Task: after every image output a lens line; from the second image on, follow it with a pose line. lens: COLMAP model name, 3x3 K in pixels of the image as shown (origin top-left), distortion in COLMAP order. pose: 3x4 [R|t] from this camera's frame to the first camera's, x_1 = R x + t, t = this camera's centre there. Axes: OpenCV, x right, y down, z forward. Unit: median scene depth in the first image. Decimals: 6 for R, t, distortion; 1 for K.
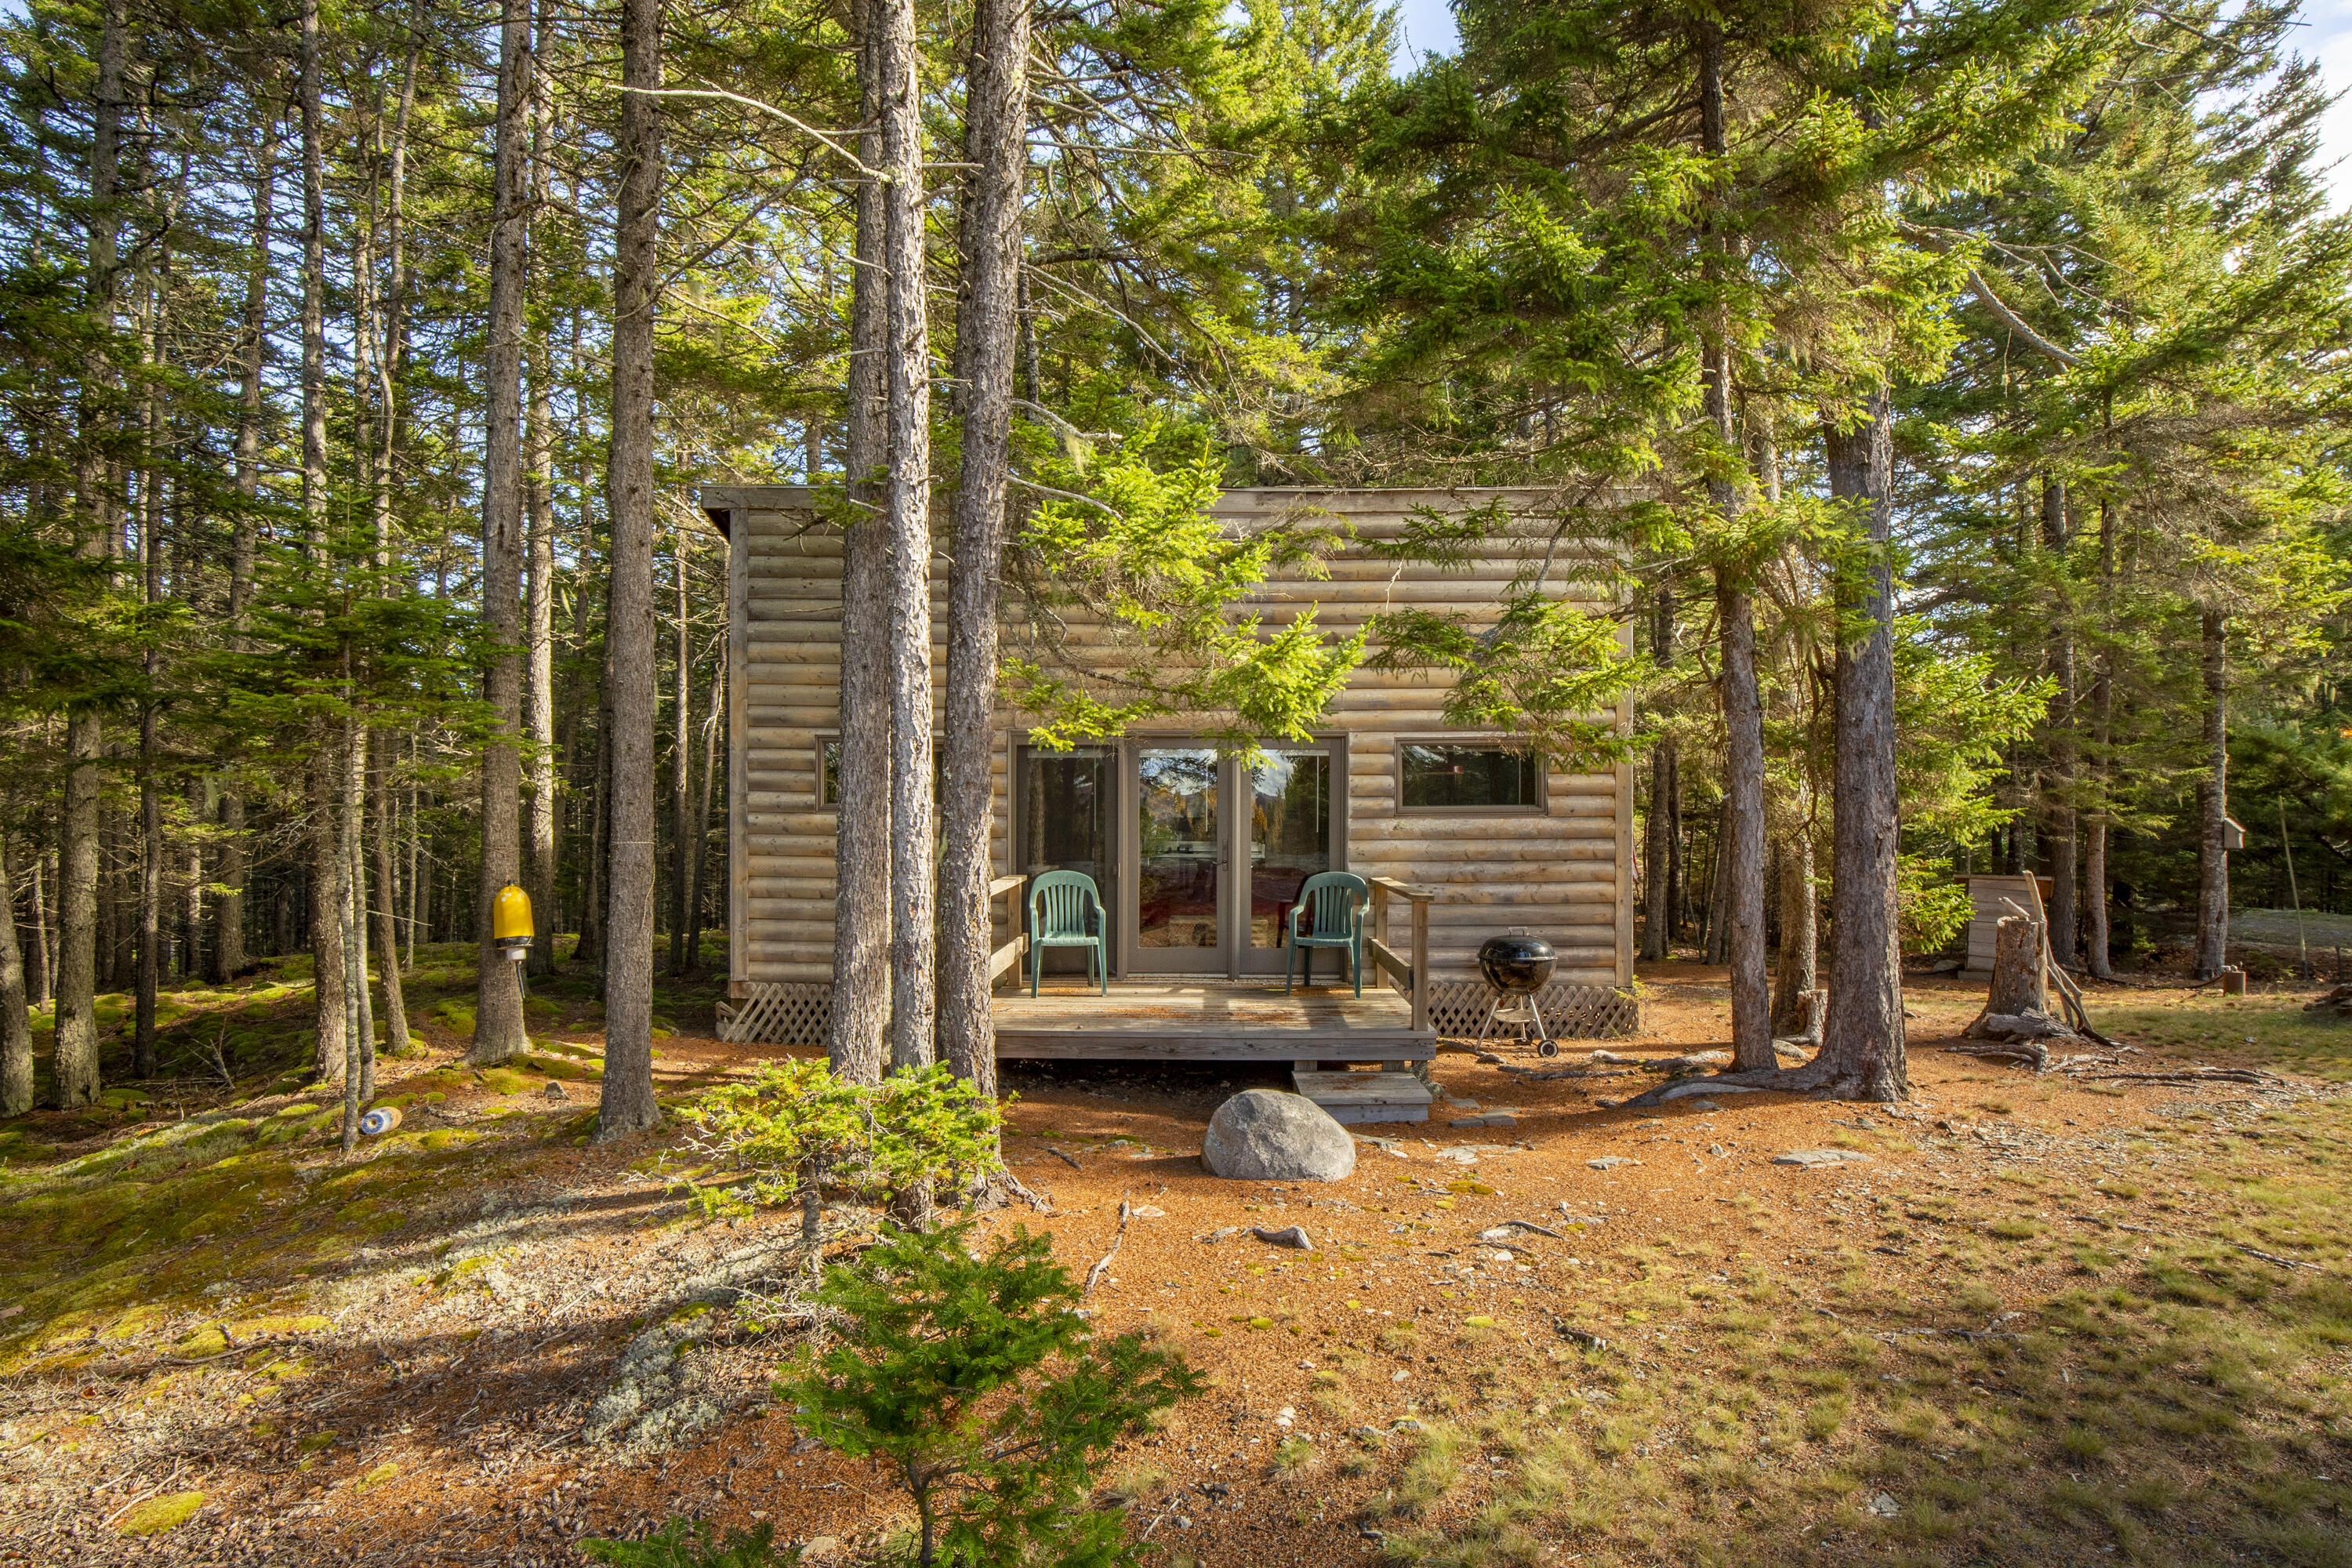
lens RADIAL K [[1152.5, 0, 1177.4], [0, 1152.5, 832.1], [0, 0, 1]] dist [-0.017206, -0.000209]
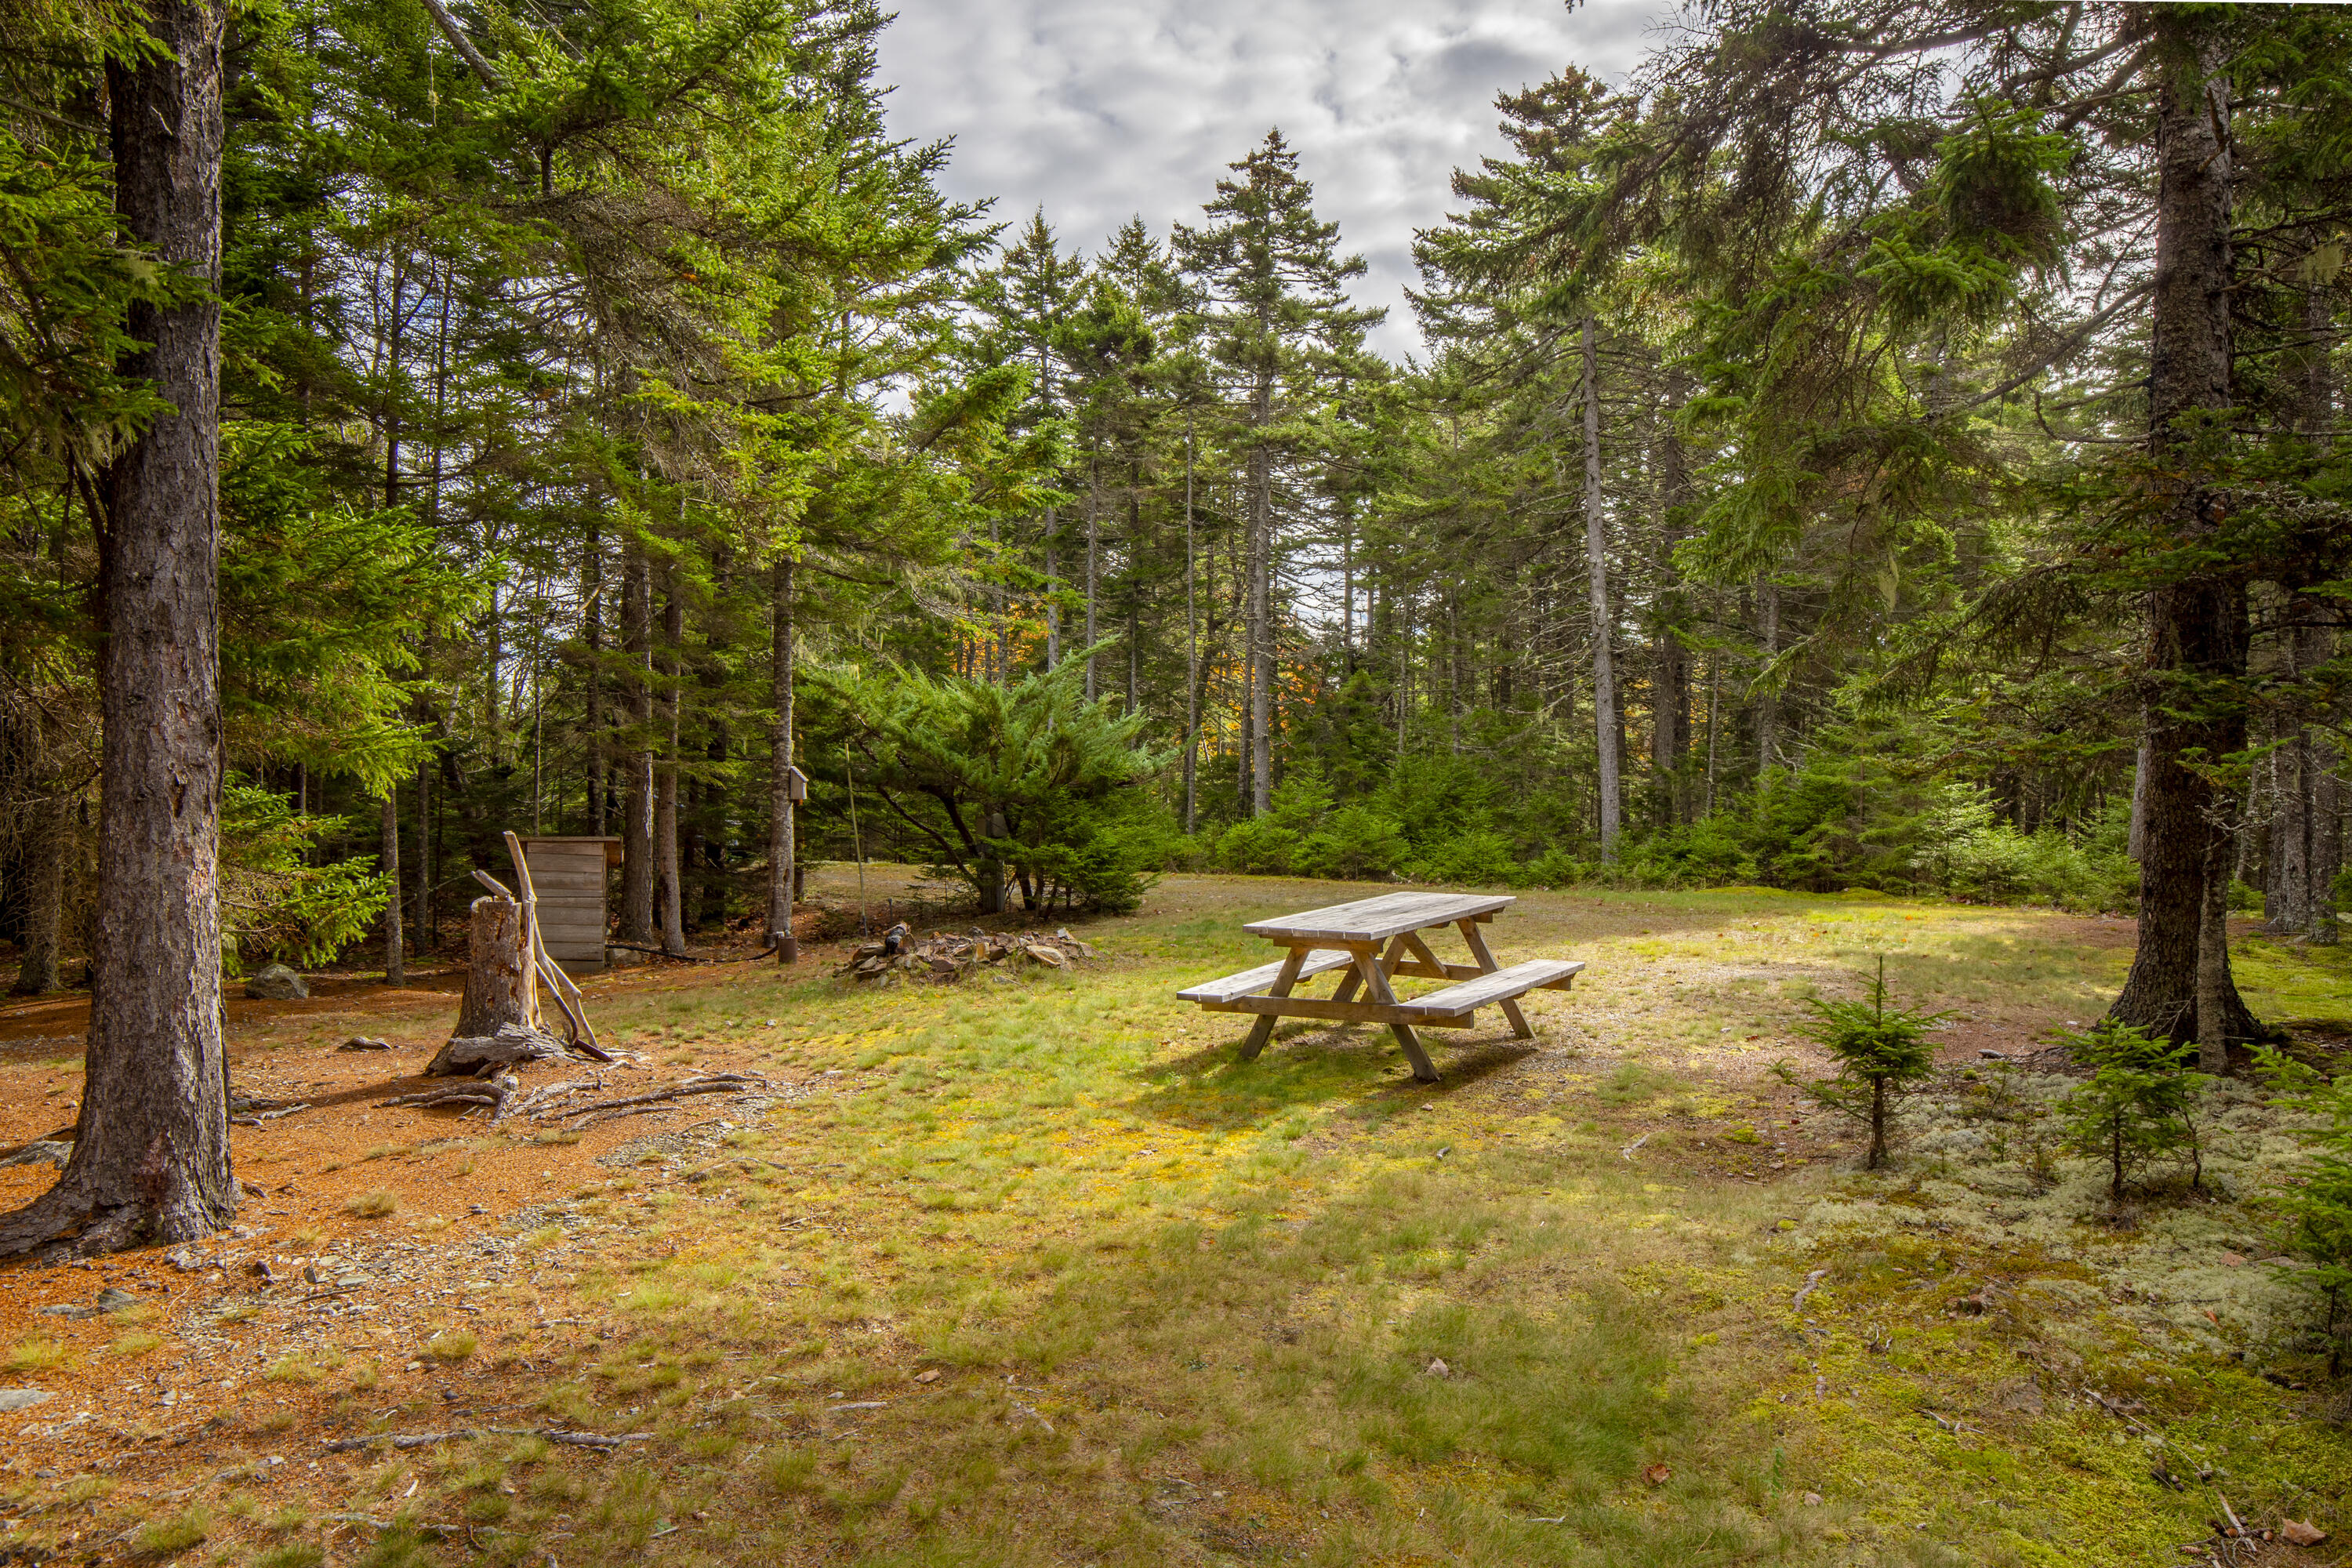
lens RADIAL K [[1418.7, 0, 1176.0], [0, 1418.7, 784.0], [0, 0, 1]] dist [-0.000291, -0.000023]
pose [[0.575813, 0.001532, 0.817580, 0.258396], [-0.000370, 0.999999, -0.001614, 0.004957], [-0.817581, 0.000627, 0.575813, 0.141873]]
